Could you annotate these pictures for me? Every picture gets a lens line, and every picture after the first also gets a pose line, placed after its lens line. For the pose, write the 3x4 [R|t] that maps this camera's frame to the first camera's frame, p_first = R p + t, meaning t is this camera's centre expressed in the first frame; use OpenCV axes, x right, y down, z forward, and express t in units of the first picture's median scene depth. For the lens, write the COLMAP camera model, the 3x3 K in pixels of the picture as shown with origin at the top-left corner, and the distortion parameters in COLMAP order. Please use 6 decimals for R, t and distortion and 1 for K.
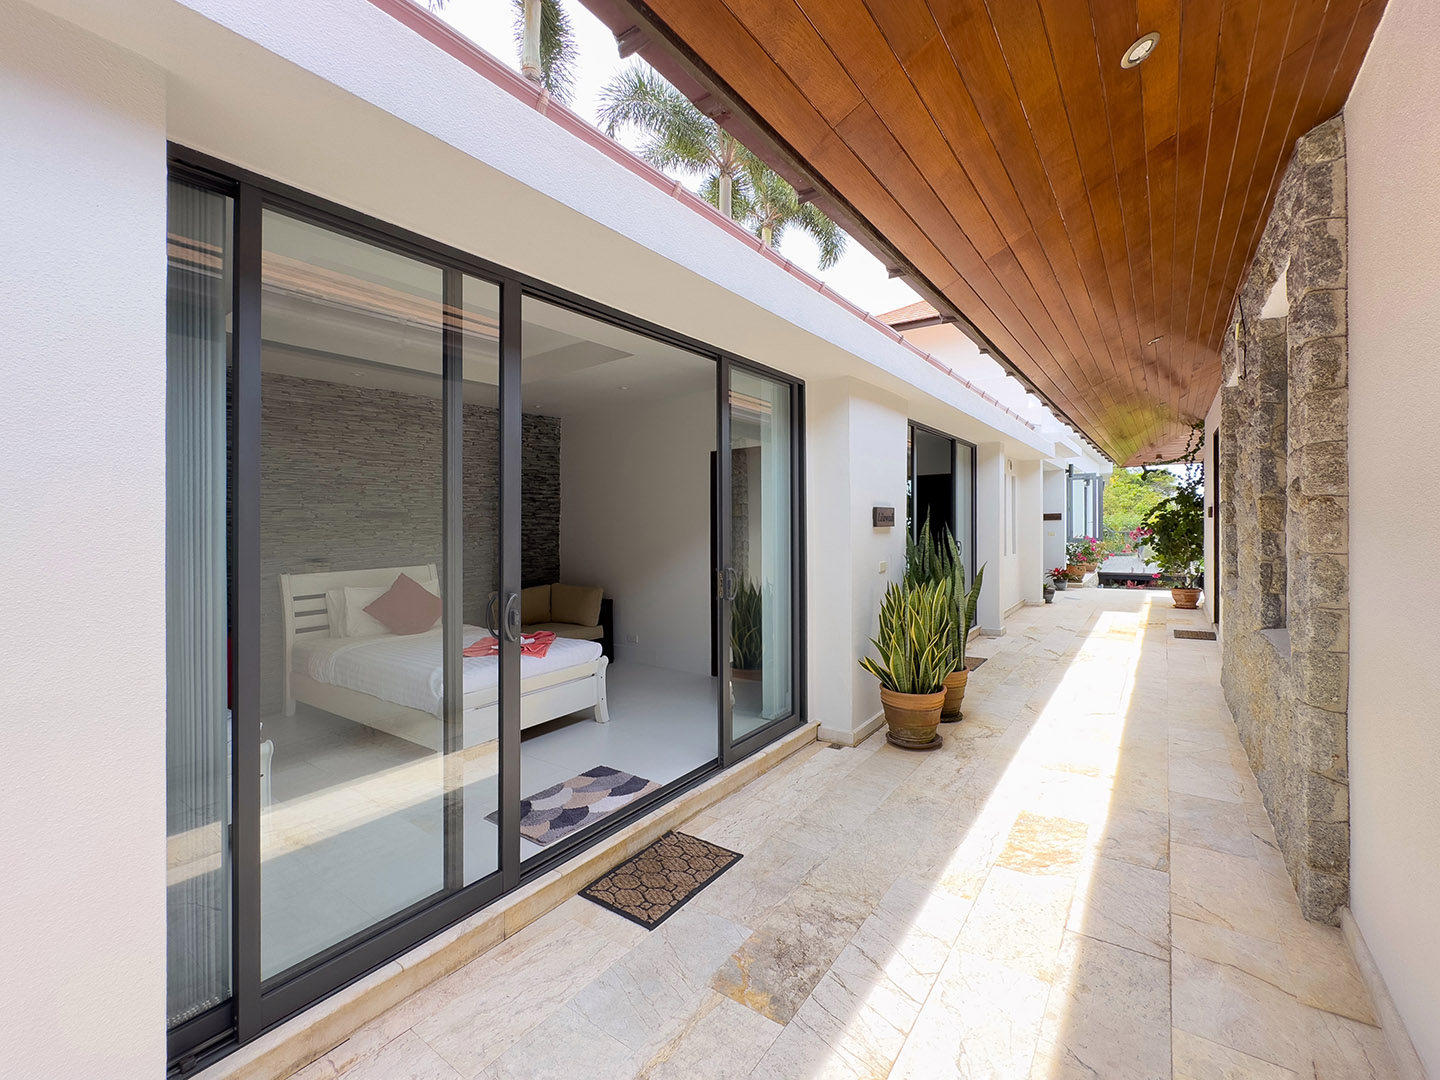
lens RADIAL K [[586.8, 0, 720.0], [0, 586.8, 540.0], [0, 0, 1]] dist [-0.059645, 0.000030]
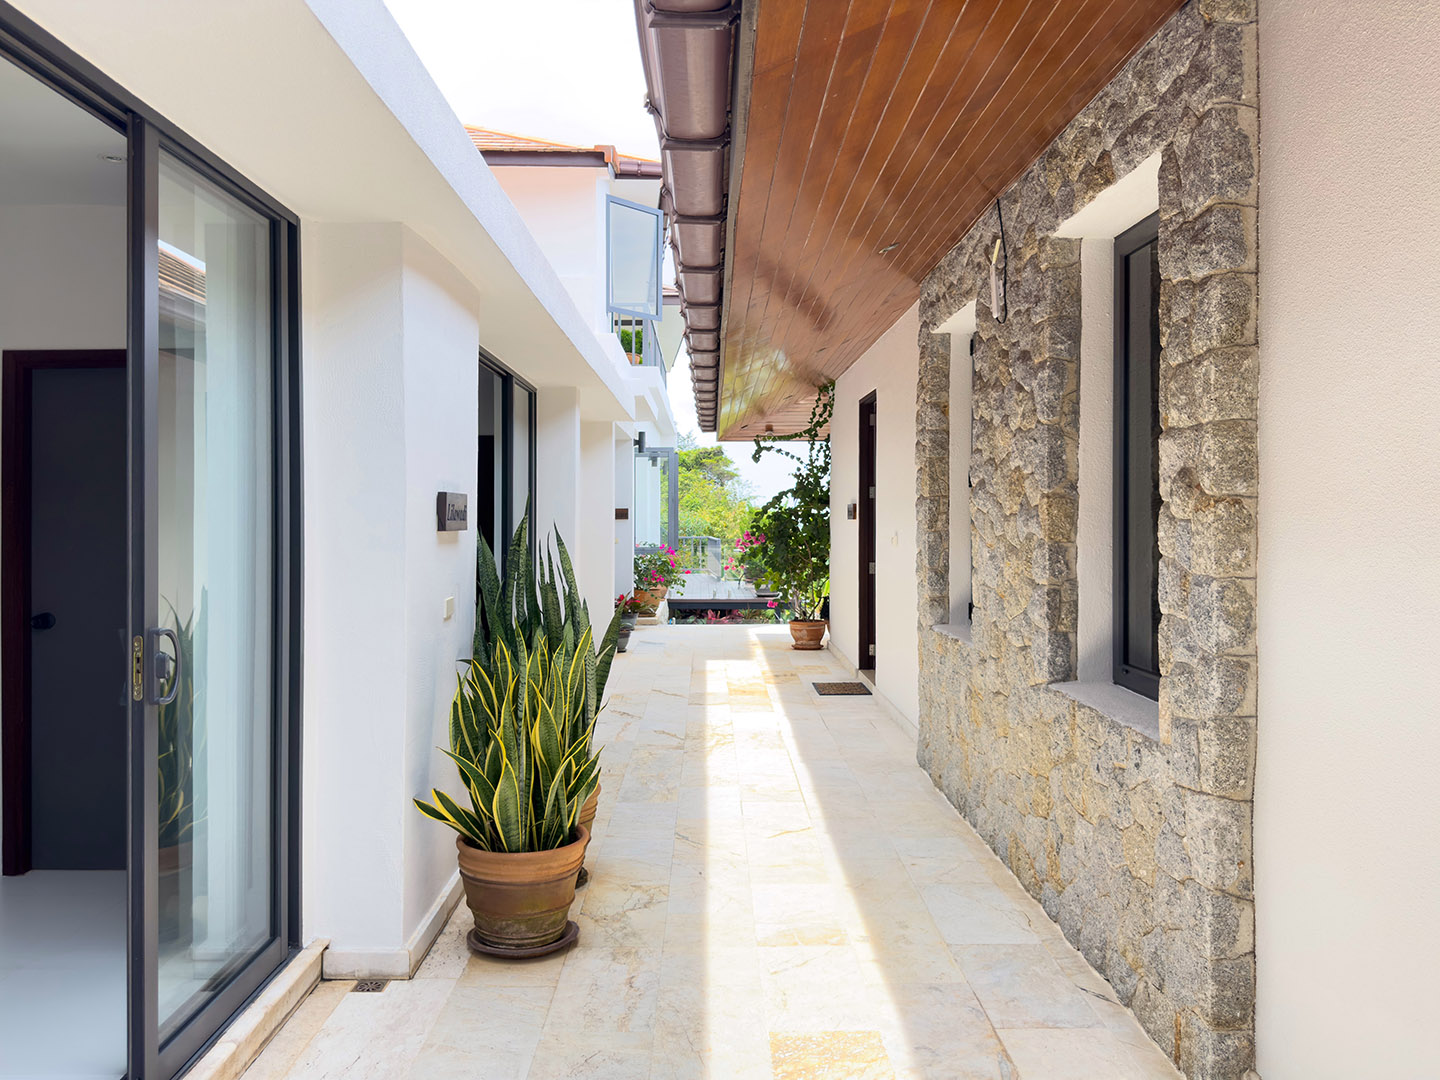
lens RADIAL K [[1035.3, 0, 720.0], [0, 1035.3, 540.0], [0, 0, 1]] dist [0.003106, -0.083677]
pose [[0.788654, 0.002720, 0.614831, -0.106353], [0.003361, 0.999956, -0.008734, -0.006732], [-0.614828, 0.008955, 0.788611, 0.159745]]
